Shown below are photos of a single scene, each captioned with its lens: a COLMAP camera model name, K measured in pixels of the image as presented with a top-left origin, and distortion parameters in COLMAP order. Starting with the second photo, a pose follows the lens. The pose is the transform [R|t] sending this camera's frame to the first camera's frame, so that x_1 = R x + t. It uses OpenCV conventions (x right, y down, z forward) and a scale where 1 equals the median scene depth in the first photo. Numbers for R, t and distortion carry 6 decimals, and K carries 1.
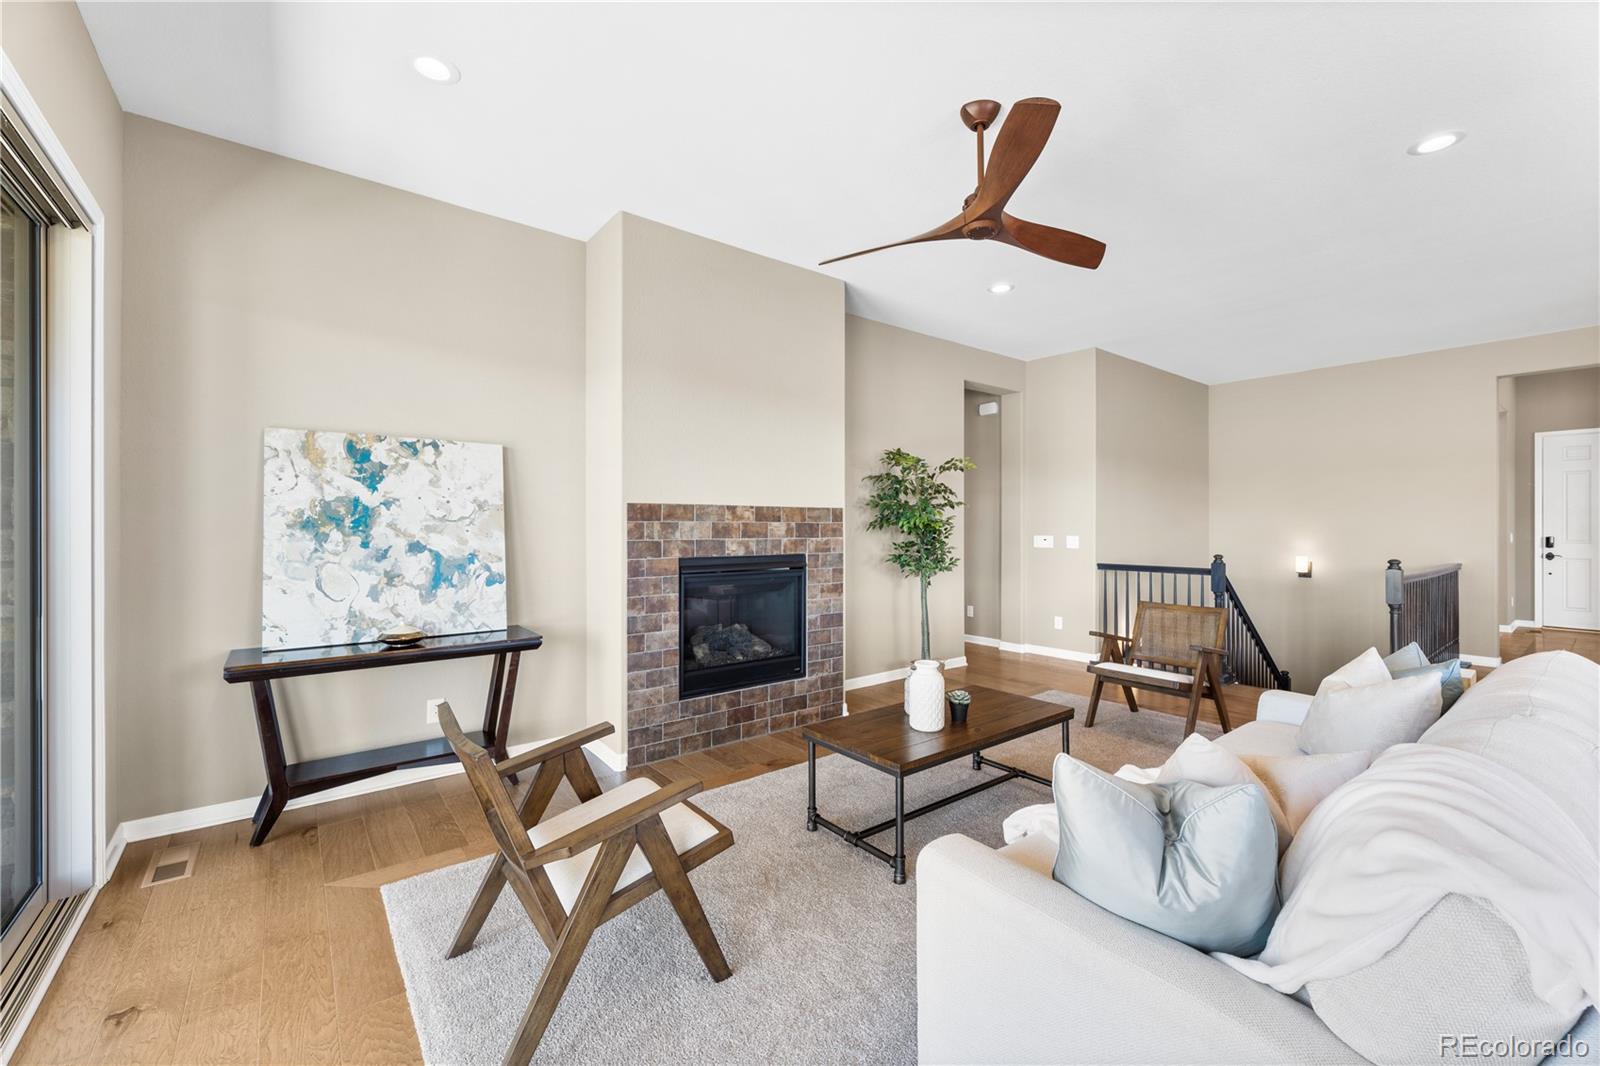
lens RADIAL K [[648.6, 0, 800.0], [0, 648.6, 533.0], [0, 0, 1]] dist [0.001167, -0.000031]
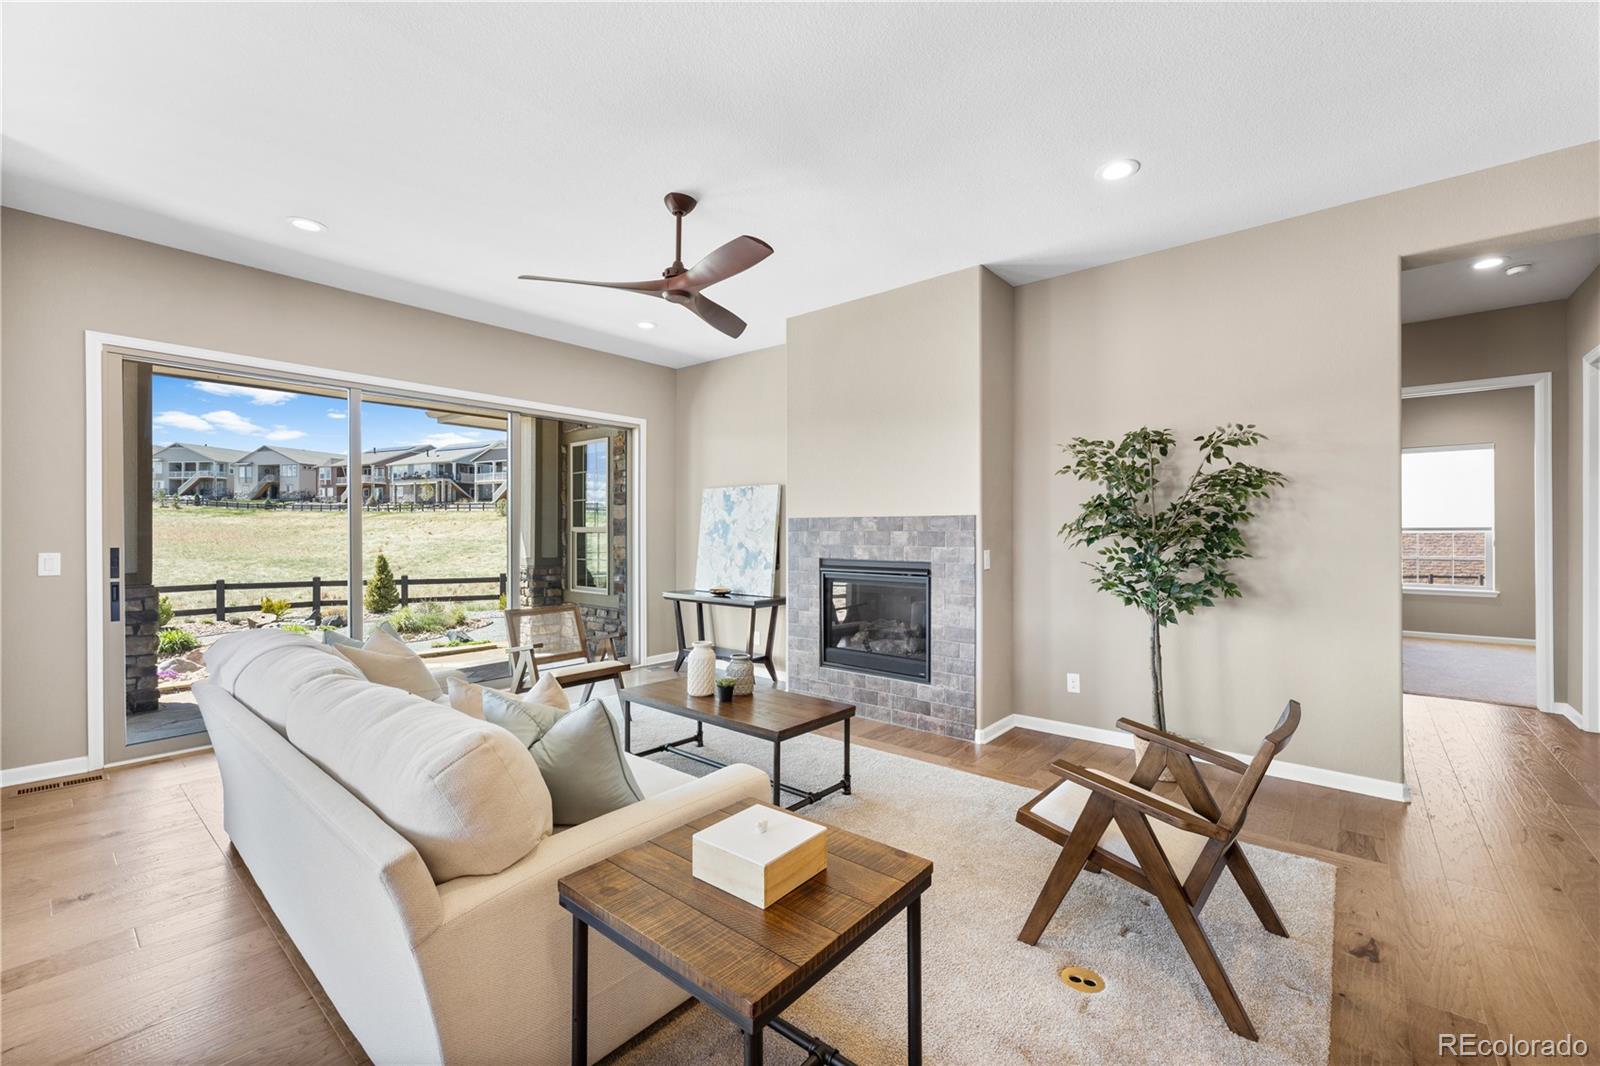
lens RADIAL K [[648.6, 0, 800.0], [0, 648.6, 533.0], [0, 0, 1]] dist [0.001167, -0.000031]
pose [[0.205506, 0.003812, -0.978648, 1.019120], [-0.005275, 0.999982, 0.002788, -0.015749], [0.978642, 0.004590, 0.205523, 0.639459]]
